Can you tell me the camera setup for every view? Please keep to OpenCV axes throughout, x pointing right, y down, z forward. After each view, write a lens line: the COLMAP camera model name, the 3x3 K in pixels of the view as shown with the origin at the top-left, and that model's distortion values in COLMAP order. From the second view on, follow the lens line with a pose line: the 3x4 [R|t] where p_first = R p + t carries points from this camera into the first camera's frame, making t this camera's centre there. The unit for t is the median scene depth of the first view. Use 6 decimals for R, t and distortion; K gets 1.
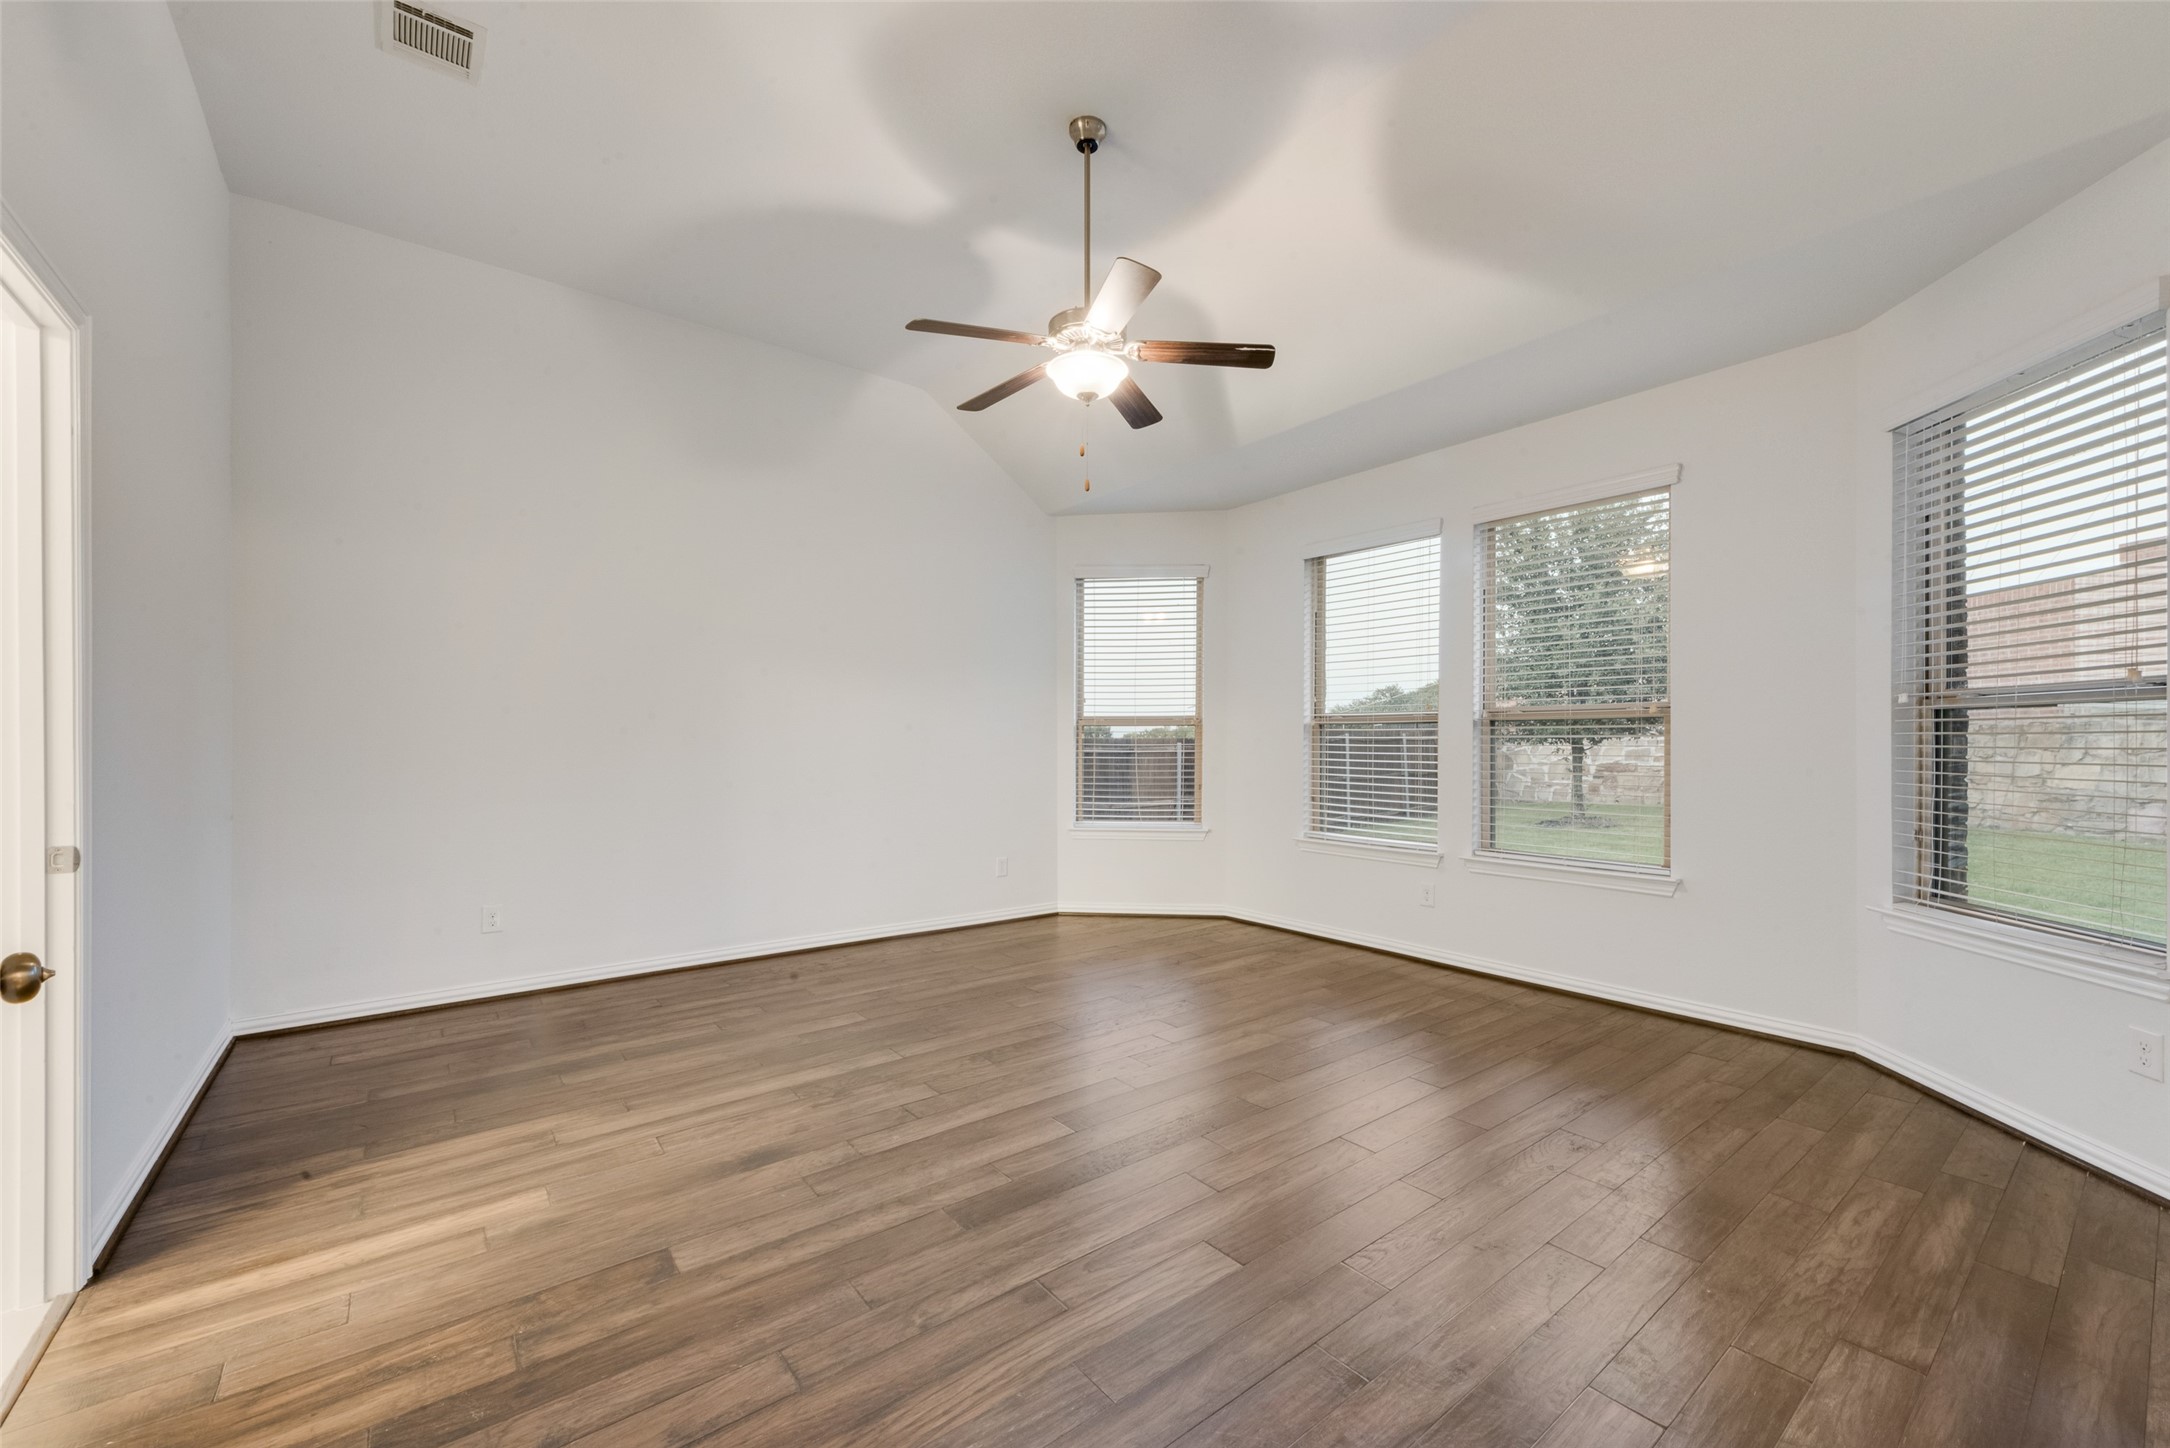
lens RADIAL K [[854.5, 0, 1093.6], [0, 854.5, 734.4], [0, 0, 1]] dist [0.008470, -0.000538]
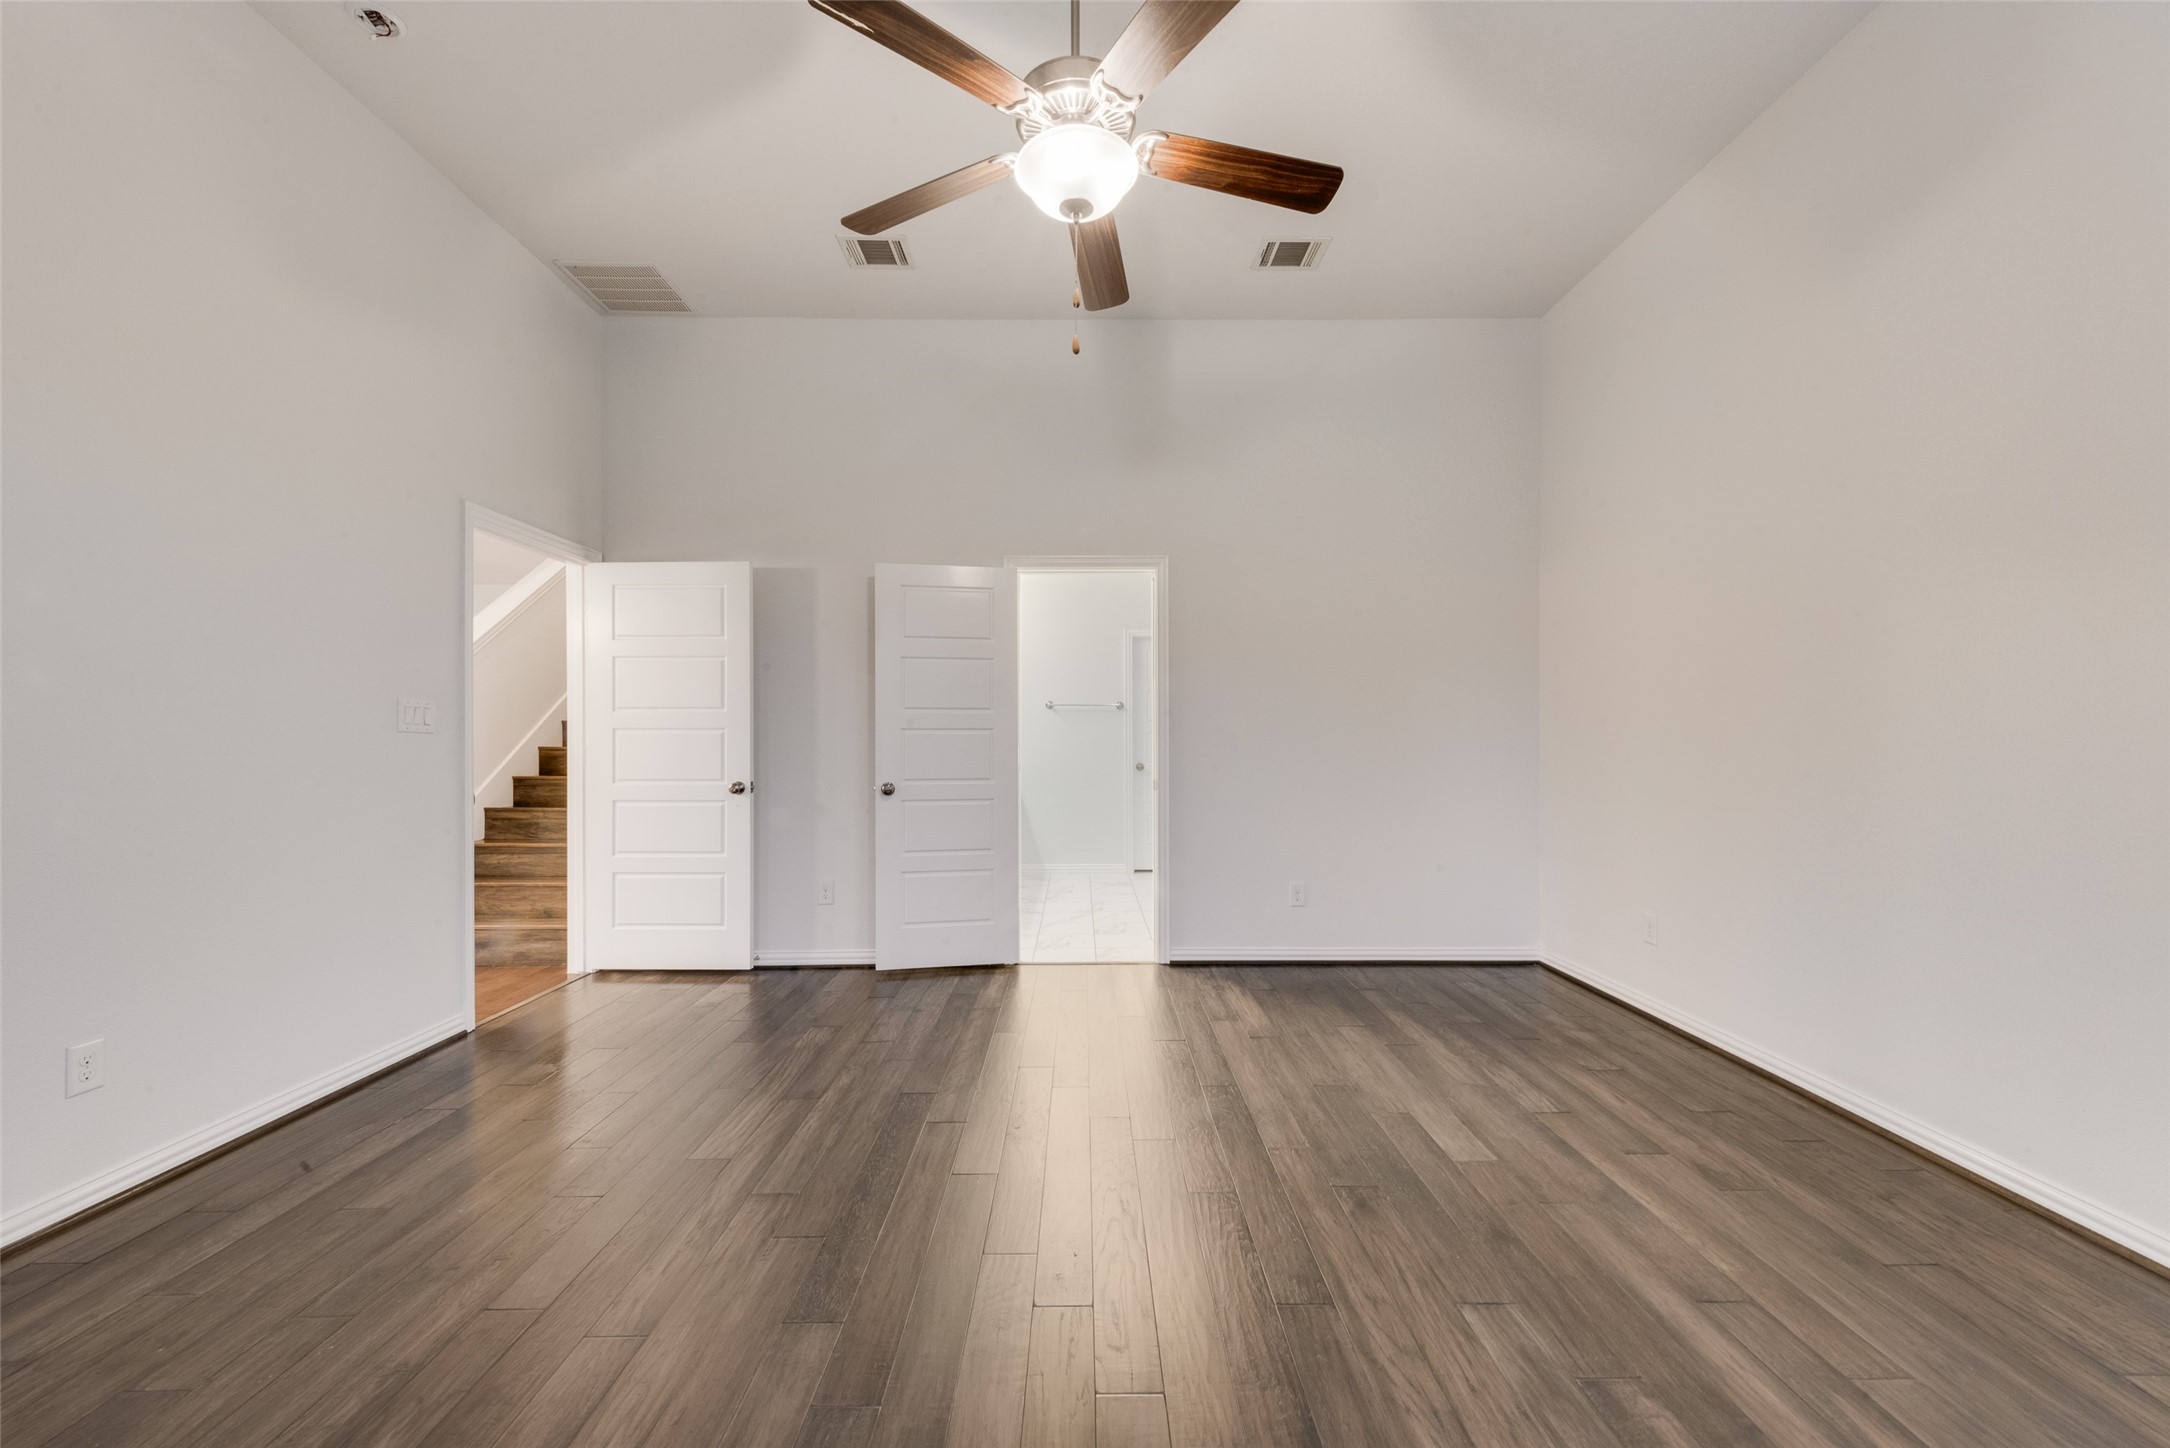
lens RADIAL K [[854.5, 0, 1093.6], [0, 854.5, 734.4], [0, 0, 1]] dist [0.008470, -0.000538]
pose [[-0.609253, 0.001473, -0.792975, 0.488819], [0.006205, 0.999977, -0.002910, 0.007220], [0.792952, -0.006693, -0.609248, 1.362691]]
